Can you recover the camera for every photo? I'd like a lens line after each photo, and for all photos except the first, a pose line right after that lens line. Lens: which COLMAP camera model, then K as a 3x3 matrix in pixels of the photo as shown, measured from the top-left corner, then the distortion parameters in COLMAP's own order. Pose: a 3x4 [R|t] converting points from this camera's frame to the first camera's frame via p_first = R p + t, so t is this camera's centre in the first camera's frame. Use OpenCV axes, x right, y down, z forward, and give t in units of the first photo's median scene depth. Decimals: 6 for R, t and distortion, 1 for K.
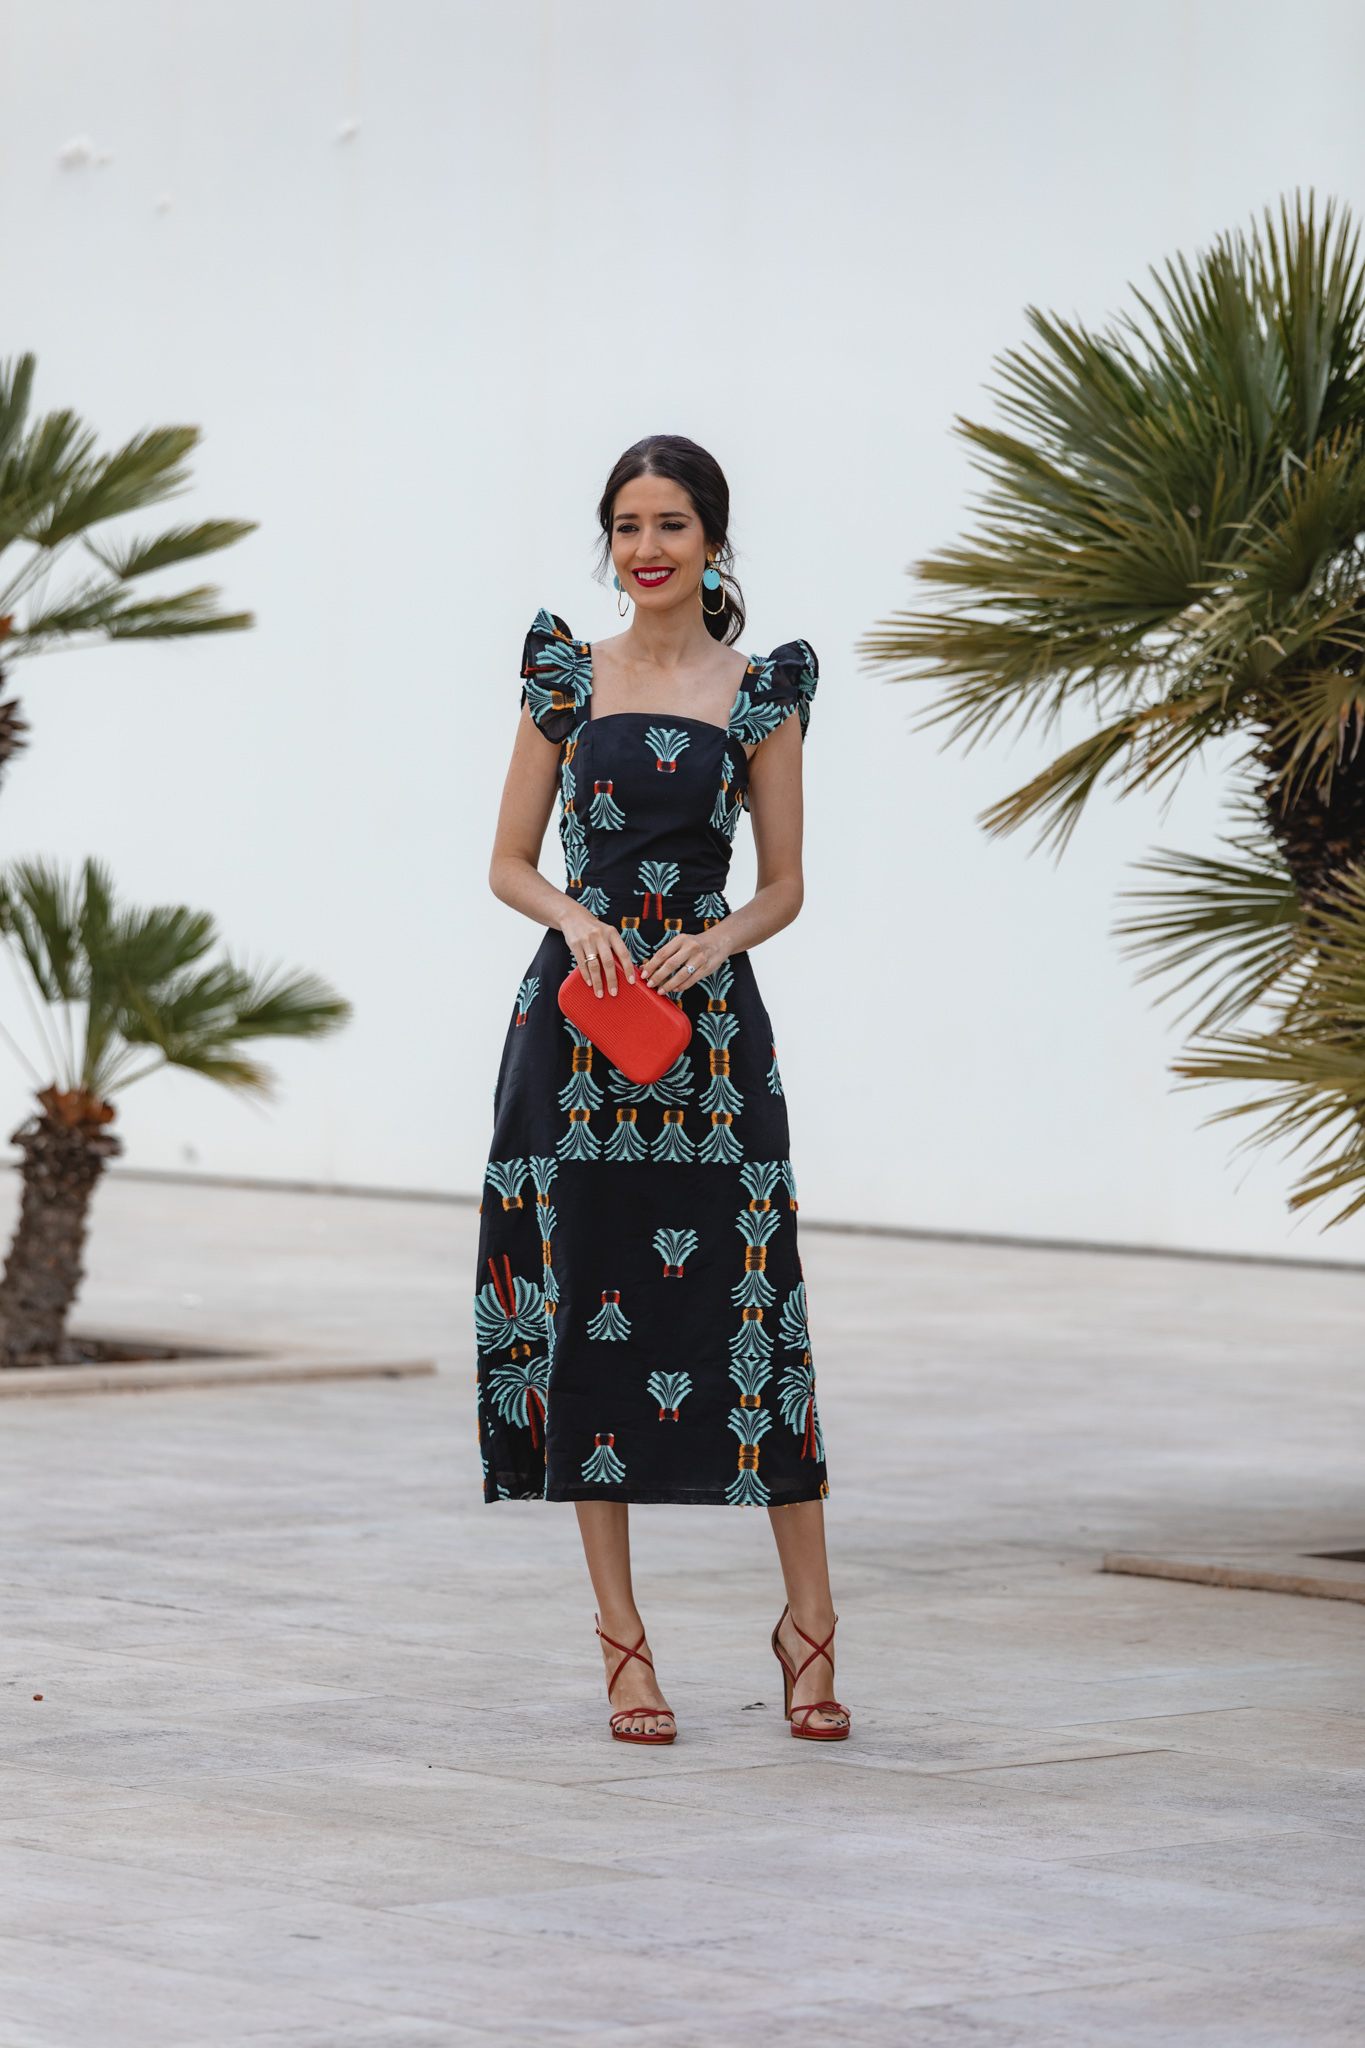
lens RADIAL K [[7821.6, 0, 682.5], [0, 7821.6, 1024.0], [0, 0, 1]] dist [-0.070112, -0.750000]
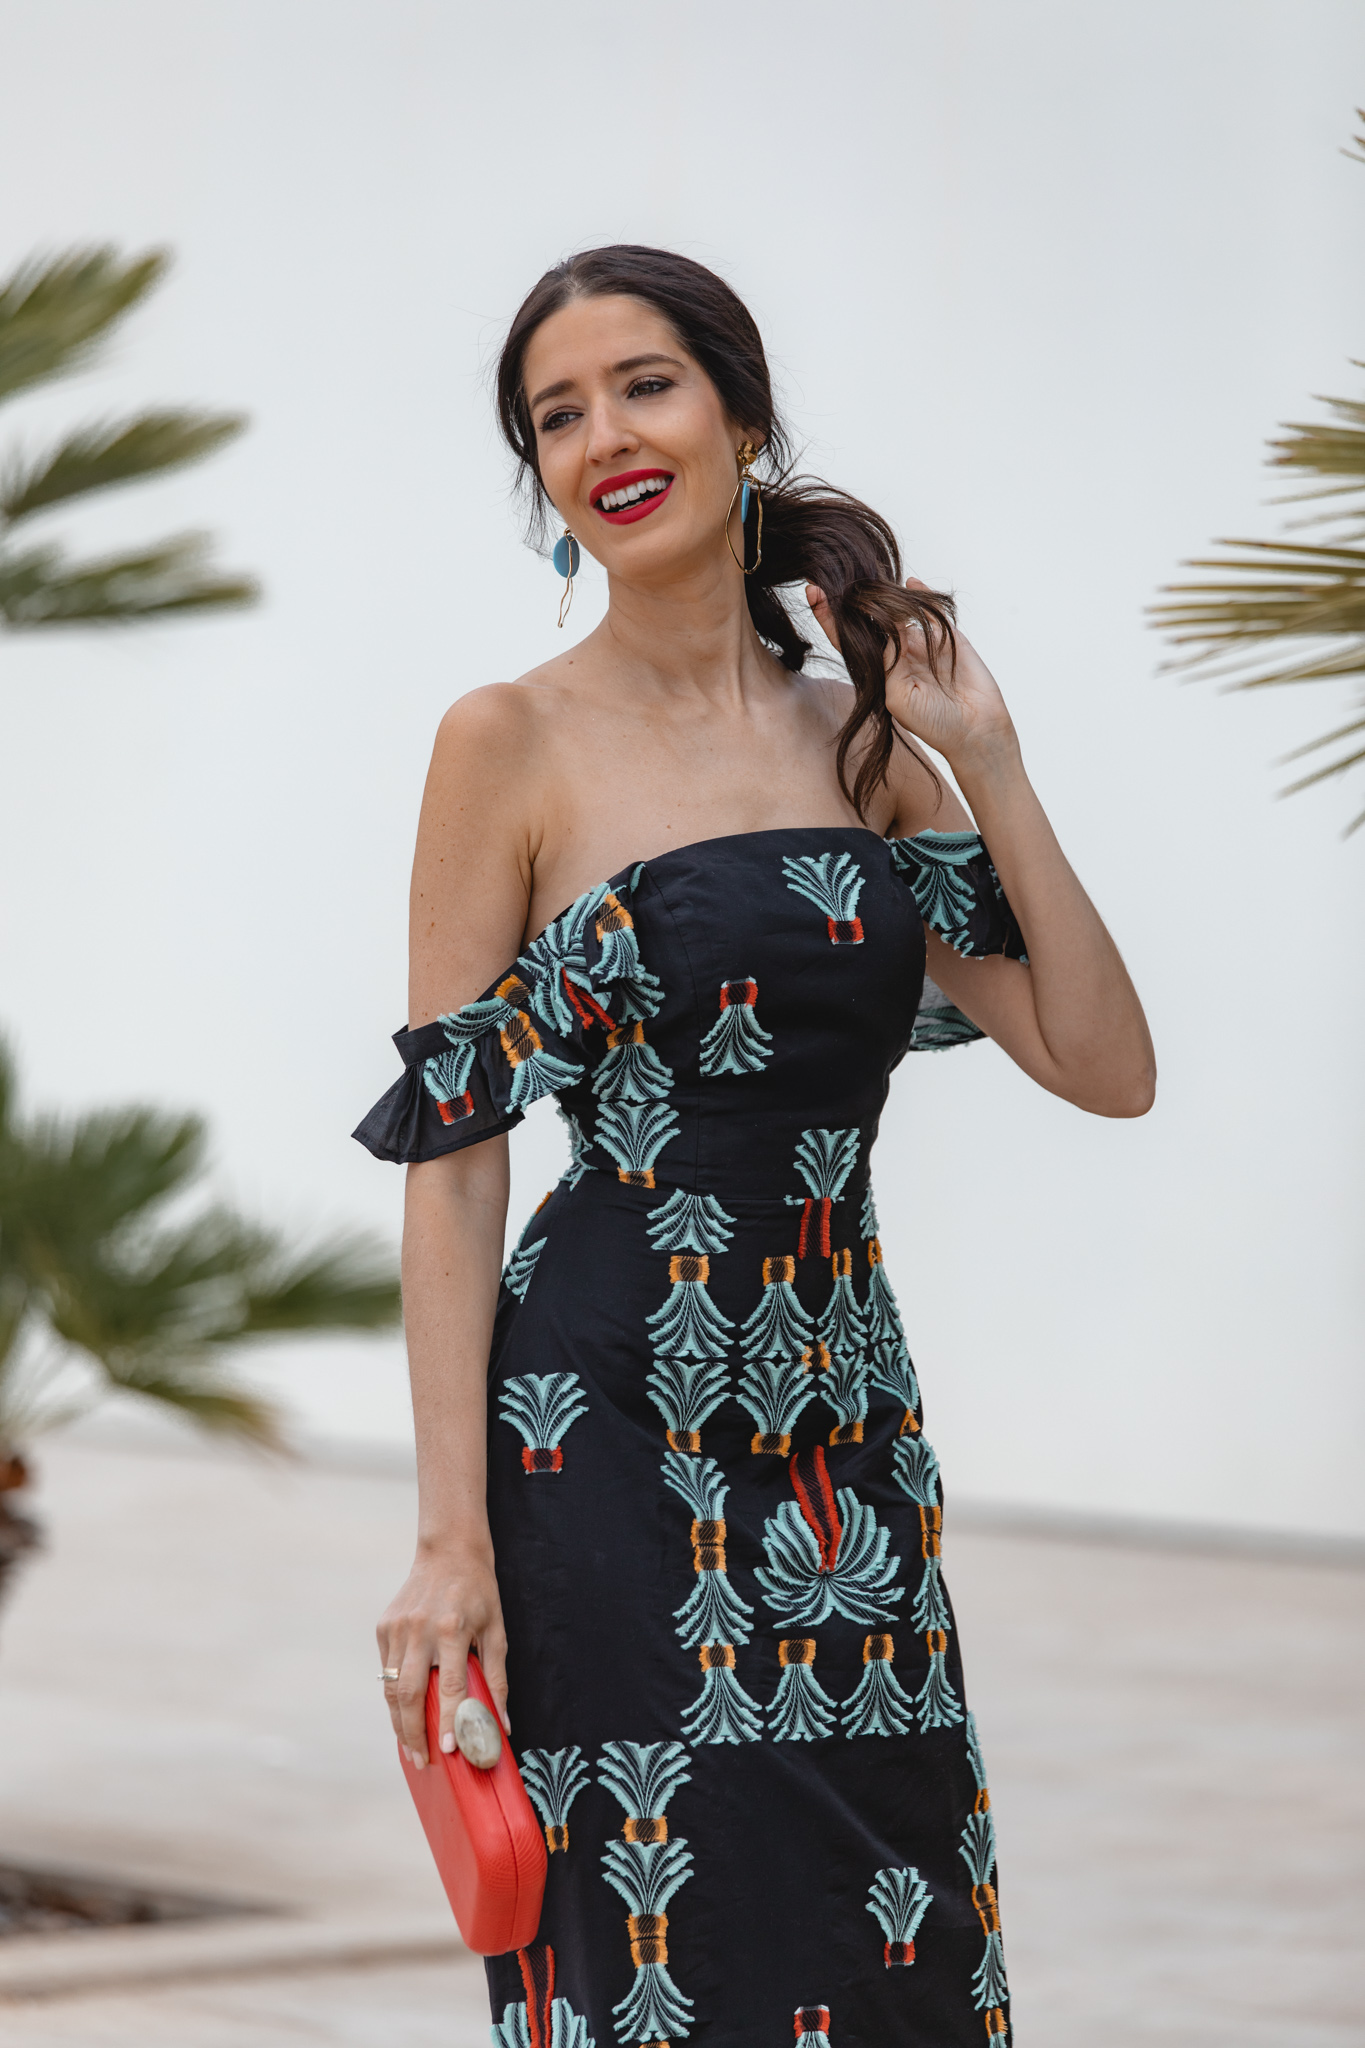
lens RADIAL K [[8900.8, 0, 682.5], [0, 8900.8, 1024.0], [0, 0, 1]] dist [-0.138014, -8.229631]
pose [[0.995840, -0.012638, -0.090237, 0.041532], [0.012092, 0.999905, -0.006589, -0.021059], [0.090312, 0.005471, 0.995899, 0.477410]]
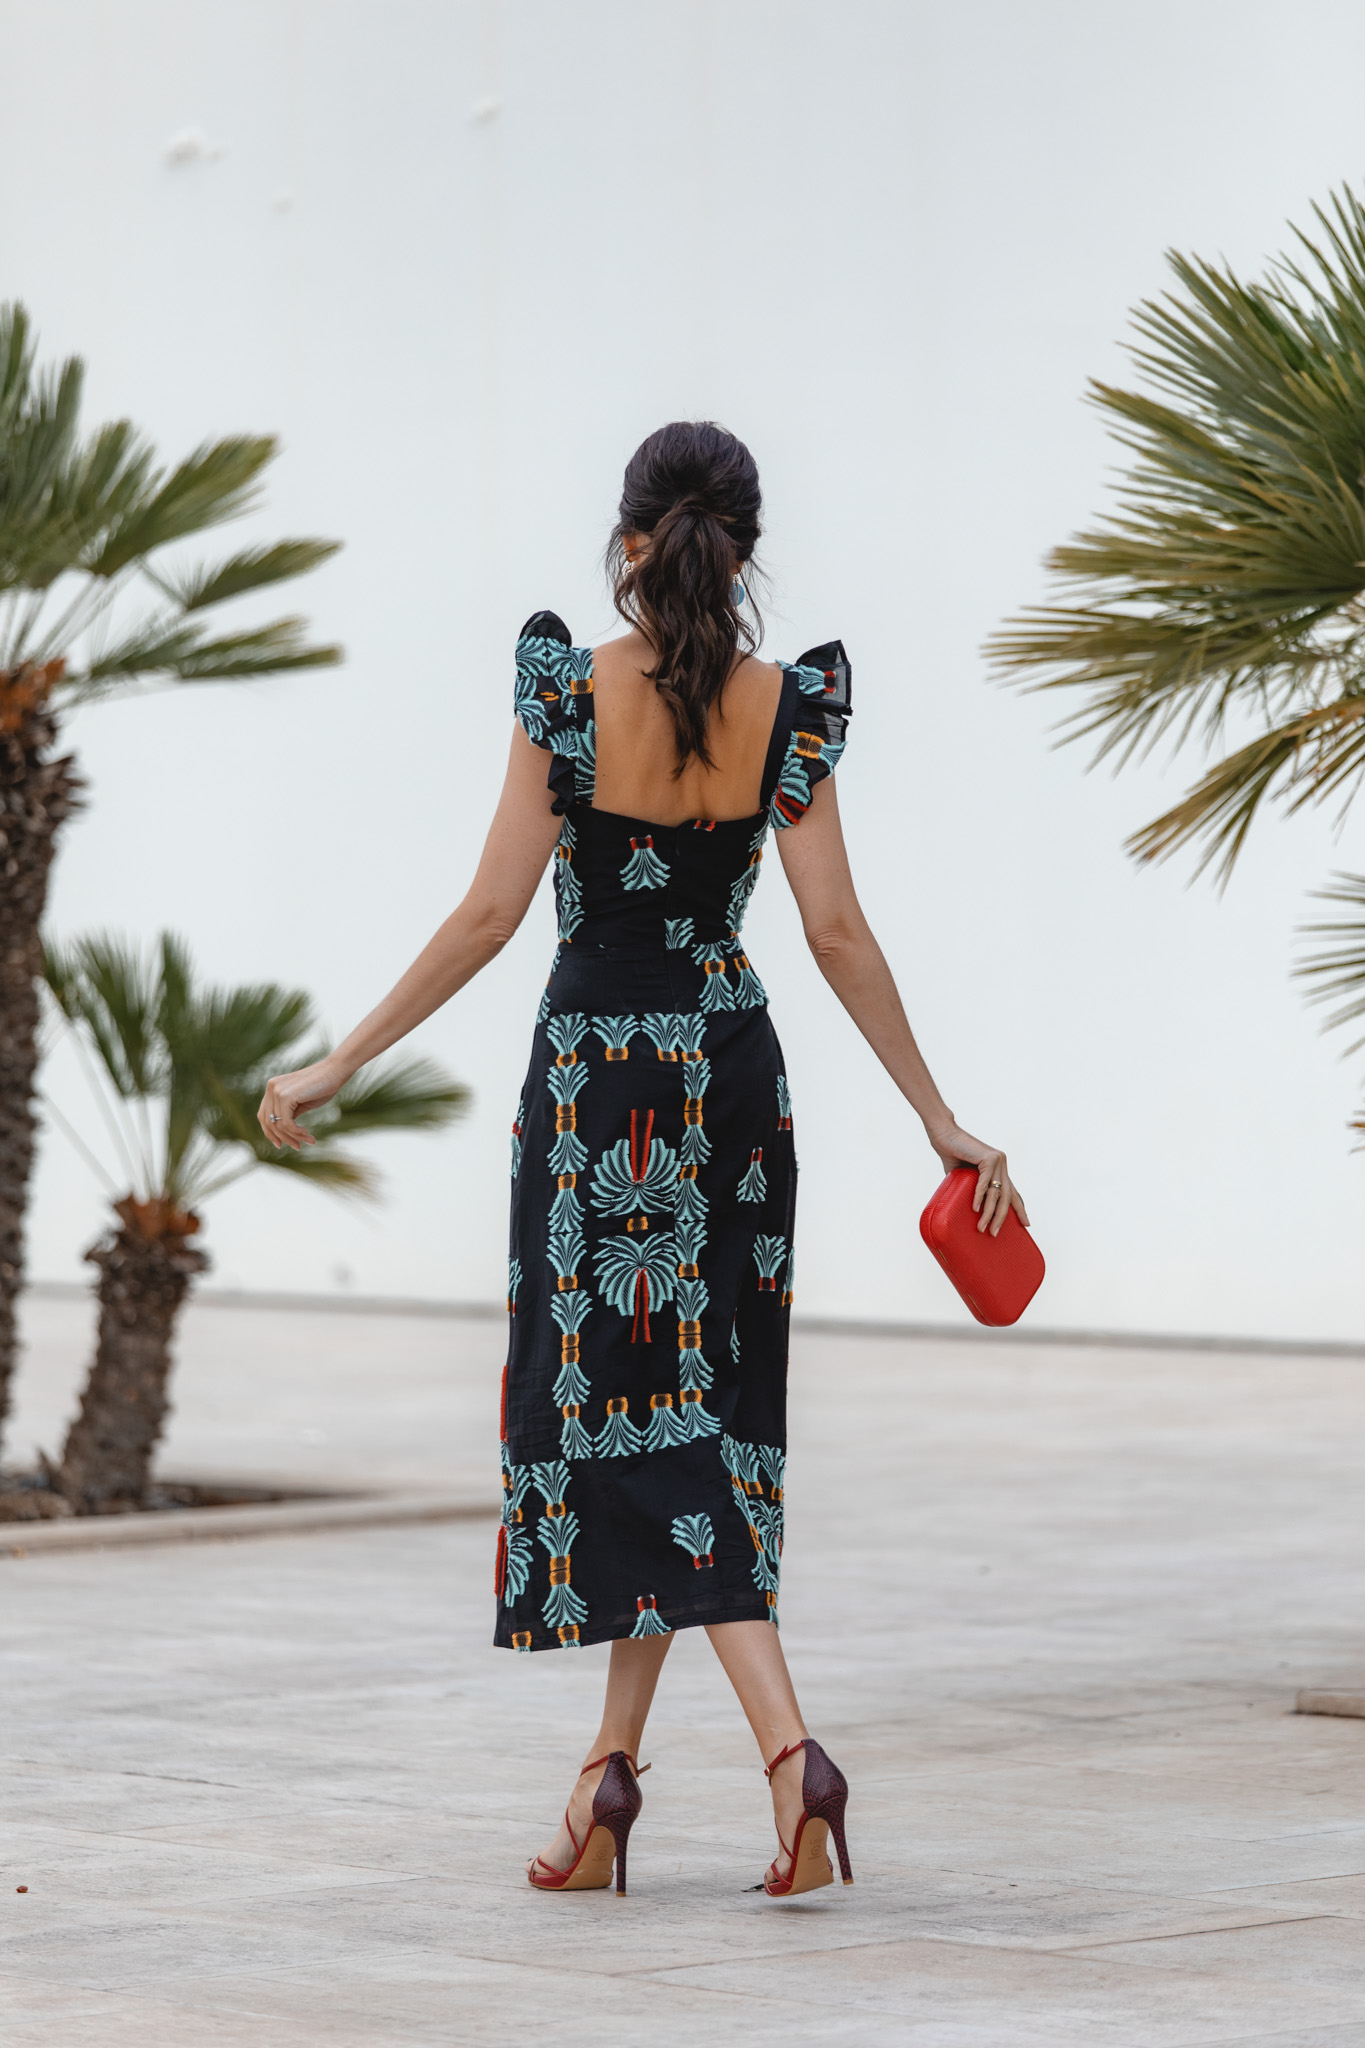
lens RADIAL K [[8687.5, 0, 729.0], [0, 8687.5, 1025.9], [0, 0, 1]] dist [-0.088248, 0.394776]
pose [[0.999020, -0.029259, -0.033201, 0.024904], [0.028823, 0.999493, -0.013549, 0.005445], [0.033580, 0.012579, 0.999357, 0.040333]]
